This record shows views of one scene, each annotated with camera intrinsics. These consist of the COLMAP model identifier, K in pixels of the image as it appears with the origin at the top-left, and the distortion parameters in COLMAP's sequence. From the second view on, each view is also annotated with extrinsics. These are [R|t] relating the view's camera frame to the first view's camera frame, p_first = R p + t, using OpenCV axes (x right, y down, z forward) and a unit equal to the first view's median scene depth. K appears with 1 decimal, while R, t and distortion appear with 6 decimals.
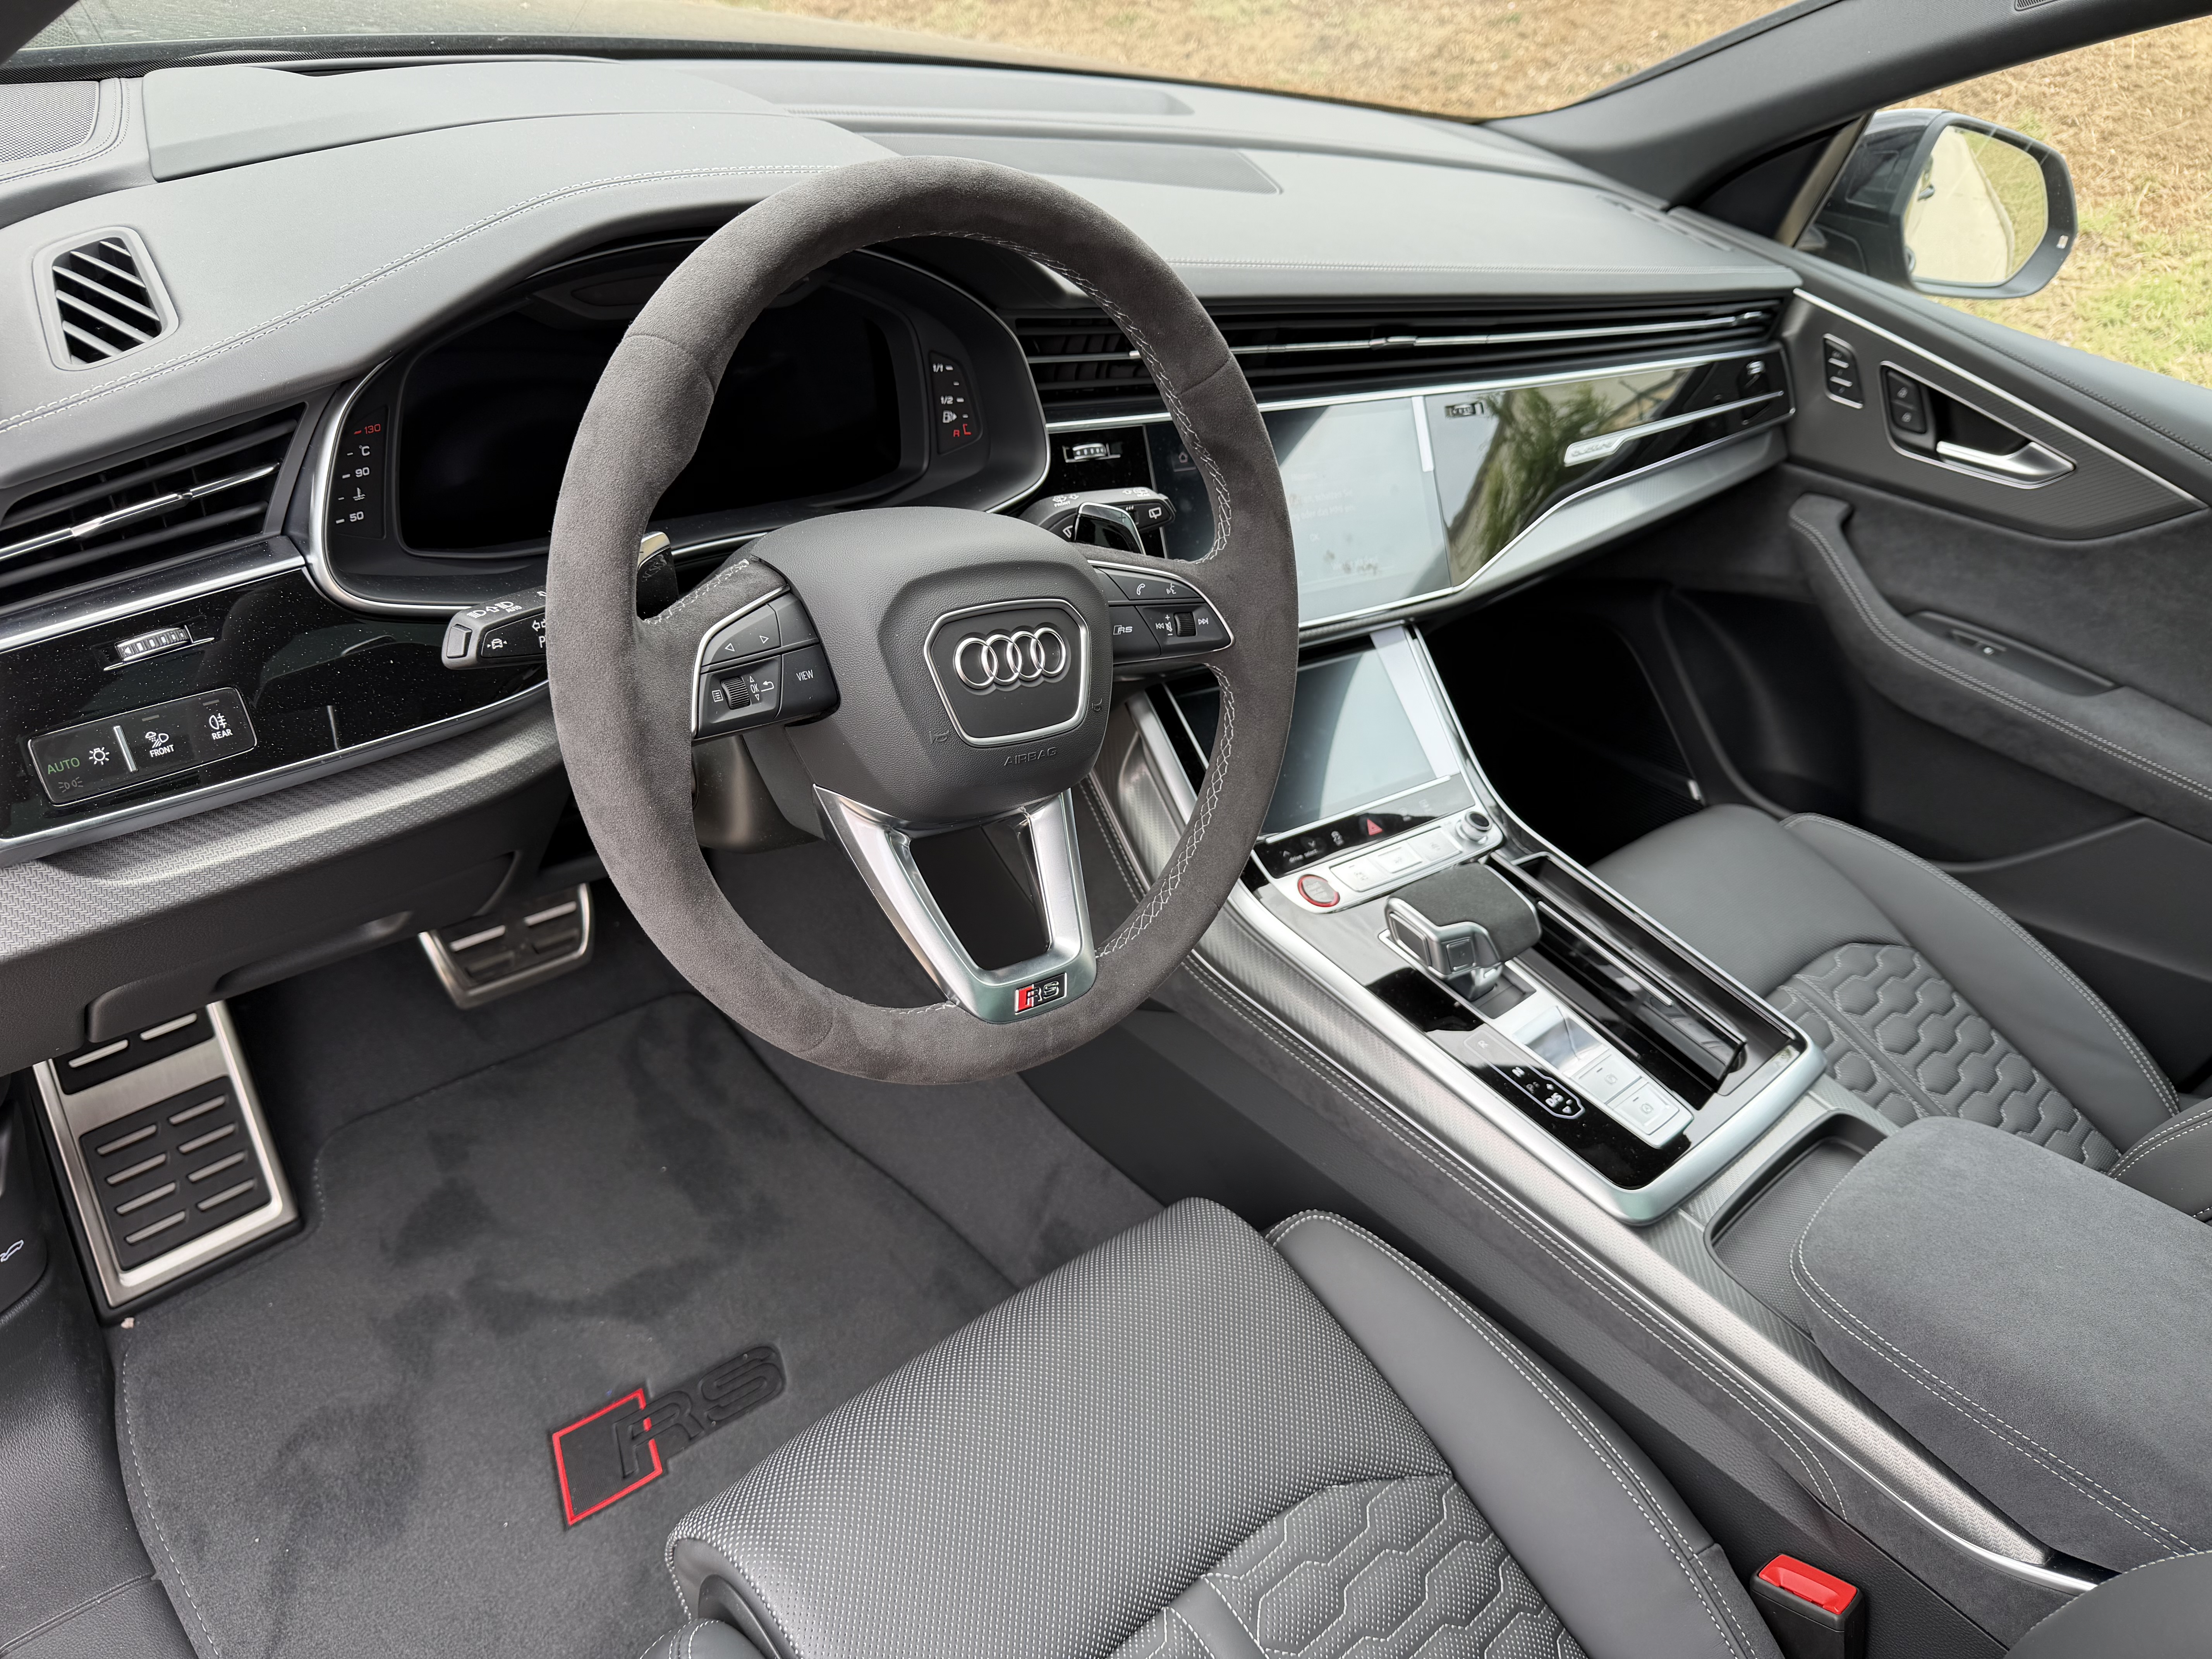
lens RADIAL K [[1582.0, 0, 1118.5], [0, 1582.0, 864.3], [0, 0, 1]] dist [-0.008444, -0.010464]
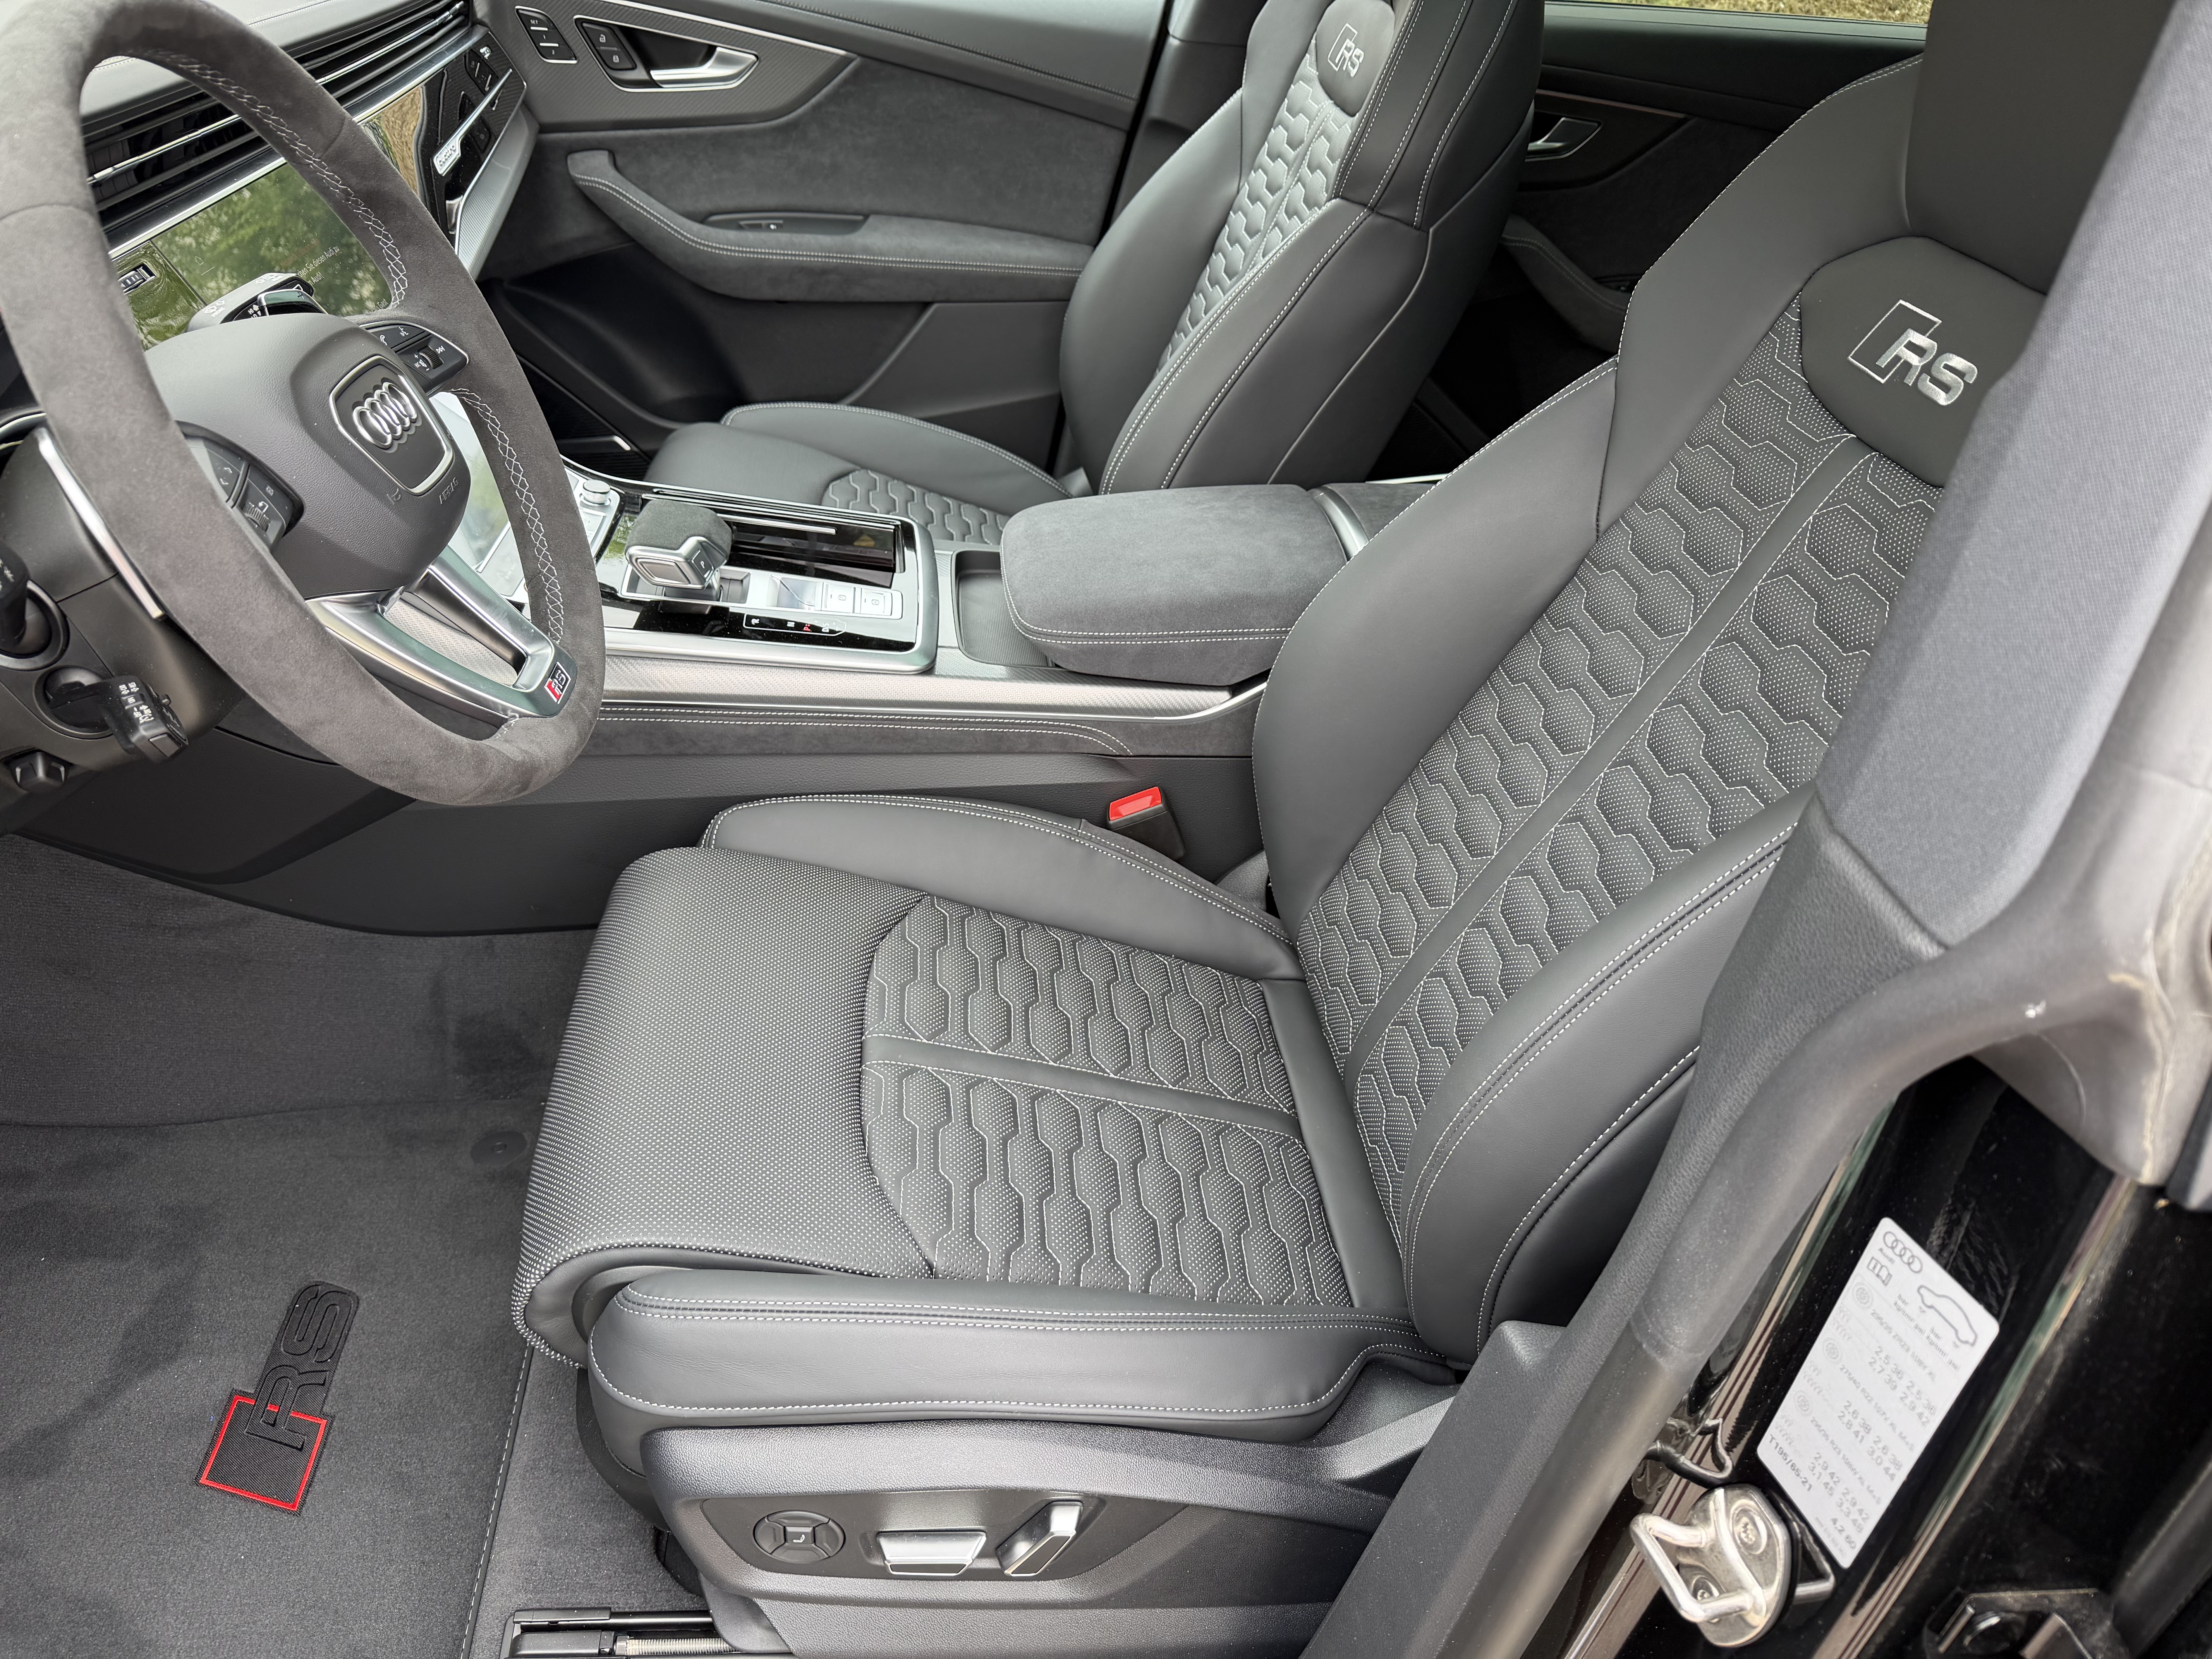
lens RADIAL K [[1559.9, 0, 1102.2], [0, 1559.9, 870.3], [0, 0, 1]] dist [-0.006123, -0.009921]
pose [[0.614665, -0.563318, 0.552141, -0.310646], [0.467785, 0.823935, 0.319856, 0.011583], [-0.635109, 0.061679, 0.769956, -0.086322]]
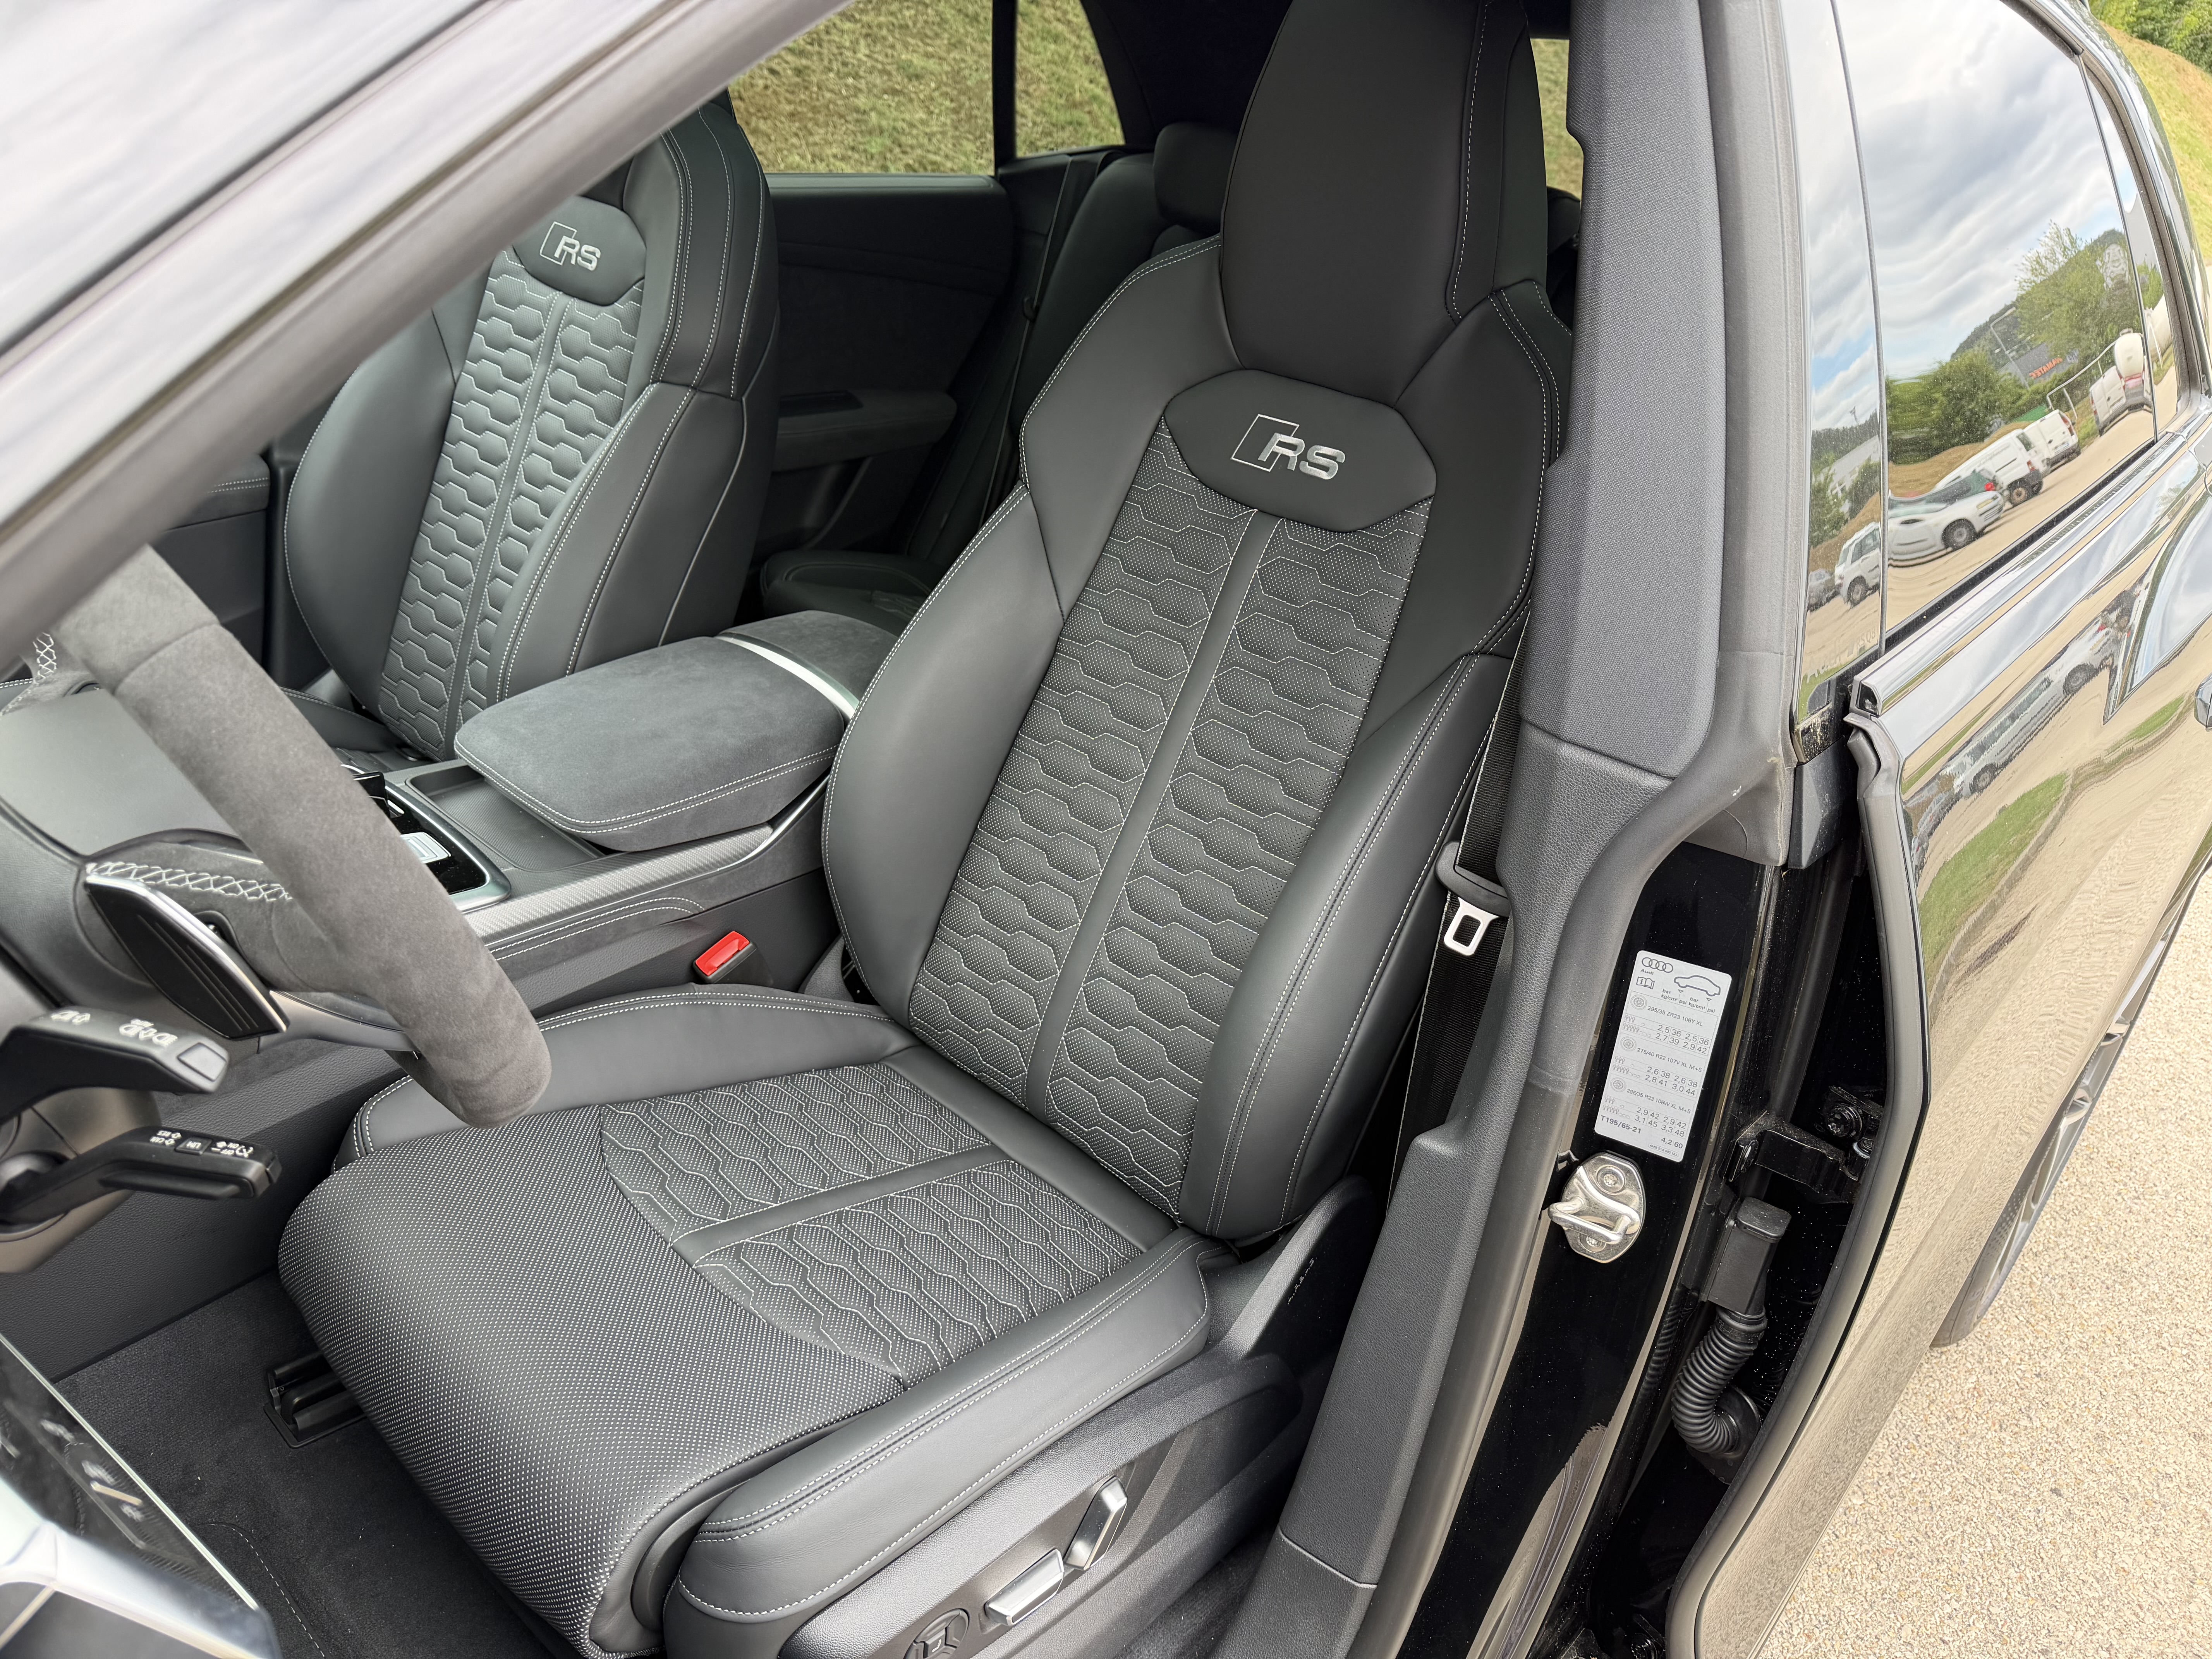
lens RADIAL K [[1517.0, 0, 1129.2], [0, 1517.0, 866.2], [0, 0, 1]] dist [0.060772, -0.128005]
pose [[-0.053370, -0.632662, 0.772587, -0.516231], [0.445831, 0.677201, 0.585349, -0.232089], [-0.893525, 0.375683, 0.245918, 0.150424]]
